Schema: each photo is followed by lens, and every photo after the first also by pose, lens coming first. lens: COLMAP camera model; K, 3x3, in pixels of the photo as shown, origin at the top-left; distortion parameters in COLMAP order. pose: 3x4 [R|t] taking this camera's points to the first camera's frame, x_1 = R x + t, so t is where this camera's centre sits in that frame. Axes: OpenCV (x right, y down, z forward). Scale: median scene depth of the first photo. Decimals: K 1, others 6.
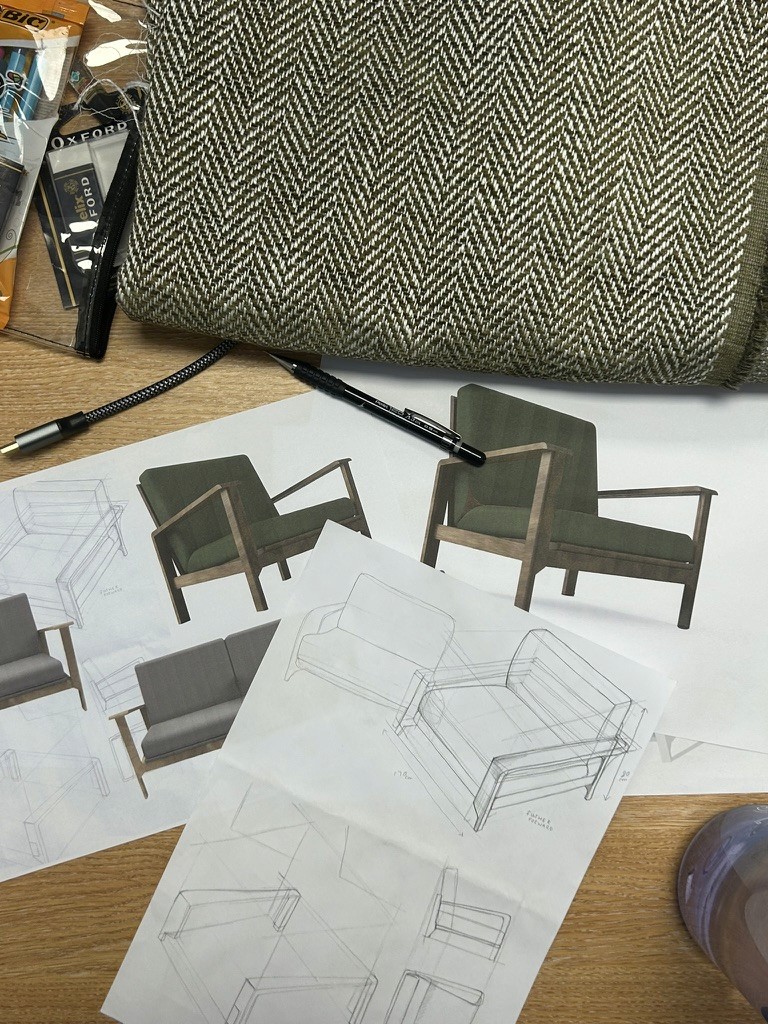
lens RADIAL K [[1011.9, 0, 382.5], [0, 1011.9, 512.1], [0, 0, 1]] dist [0.054359, 0.000000]
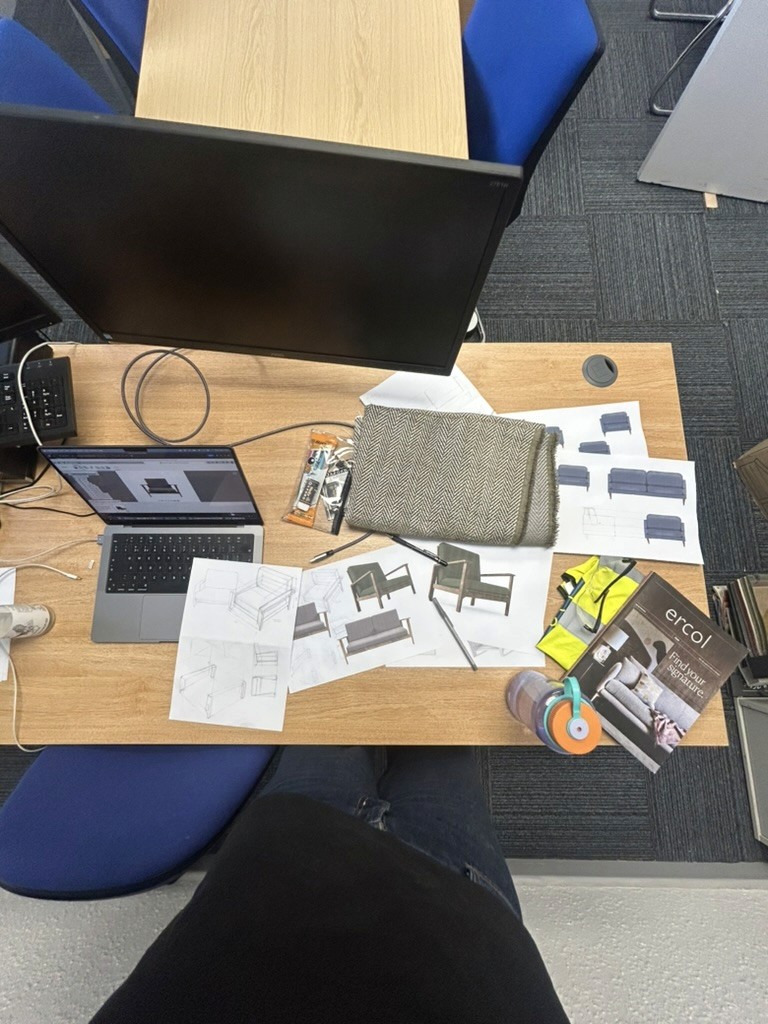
lens RADIAL K [[411.1, 0, 386.6], [0, 411.1, 507.4], [0, 0, 1]] dist [-0.000162, -0.000001]
pose [[0.999405, 0.008851, -0.033339, -0.060551], [-0.014379, 0.985438, -0.169429, -0.003816], [0.031354, 0.169807, 0.984978, -0.418622]]
